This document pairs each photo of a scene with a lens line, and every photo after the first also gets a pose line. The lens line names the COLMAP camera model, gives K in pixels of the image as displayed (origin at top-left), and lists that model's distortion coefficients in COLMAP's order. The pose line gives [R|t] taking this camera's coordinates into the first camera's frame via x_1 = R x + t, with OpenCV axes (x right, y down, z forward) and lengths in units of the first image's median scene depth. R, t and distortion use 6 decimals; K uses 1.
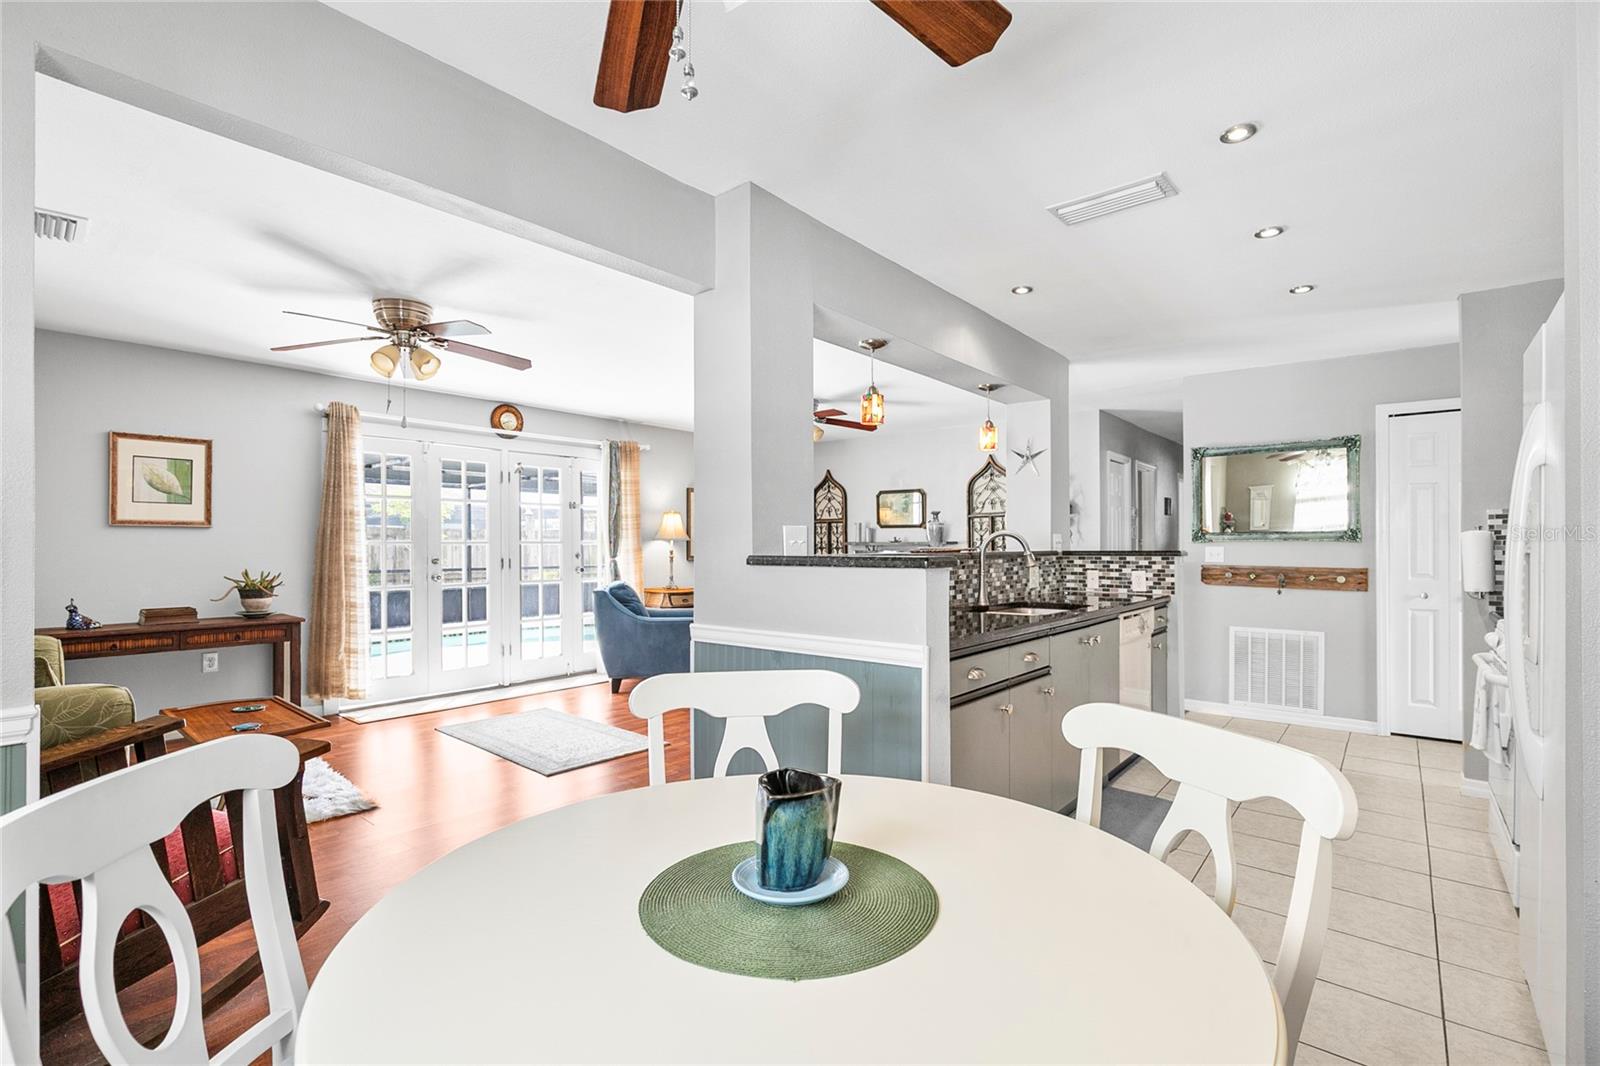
lens RADIAL K [[736.2, 0, 800.0], [0, 736.2, 533.0], [0, 0, 1]] dist [-0.000304, -0.000121]
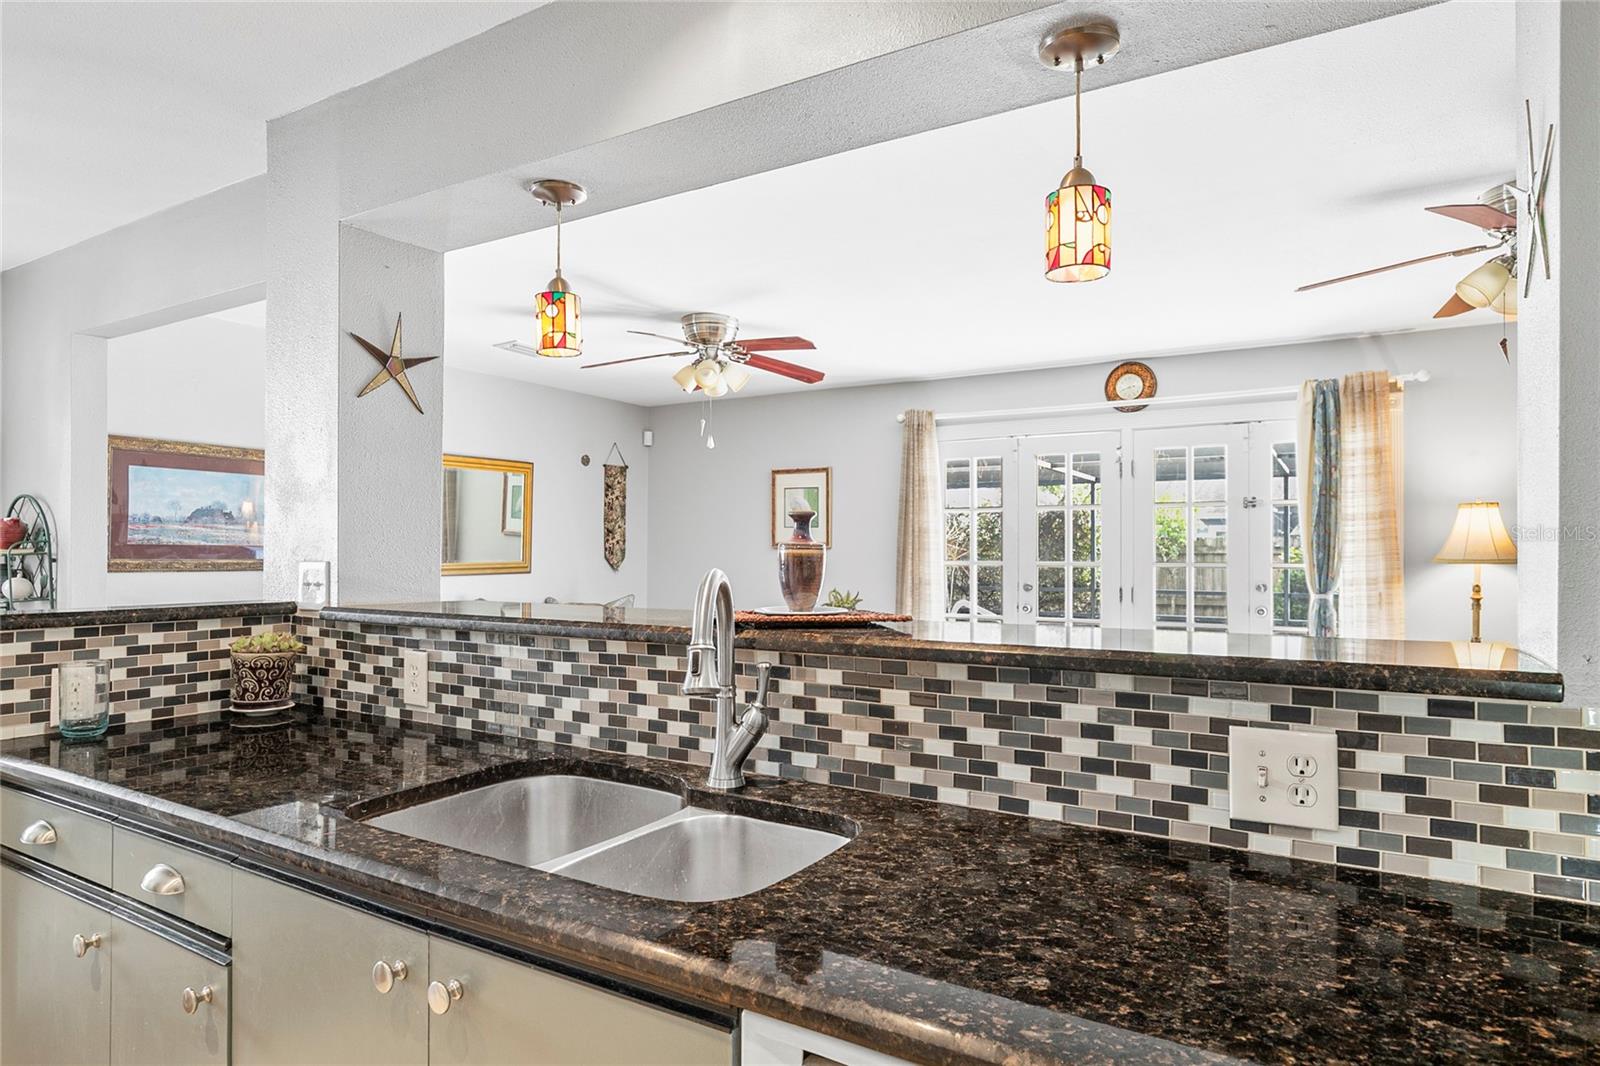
lens RADIAL K [[936.1, 0, 800.0], [0, 936.1, 533.0], [0, 0, 1]] dist [0.002090, 0.000335]
pose [[0.138257, -0.023560, -0.990116, 0.424004], [0.006993, 0.999715, -0.022812, 0.001847], [0.990372, -0.003770, 0.138383, 0.582340]]
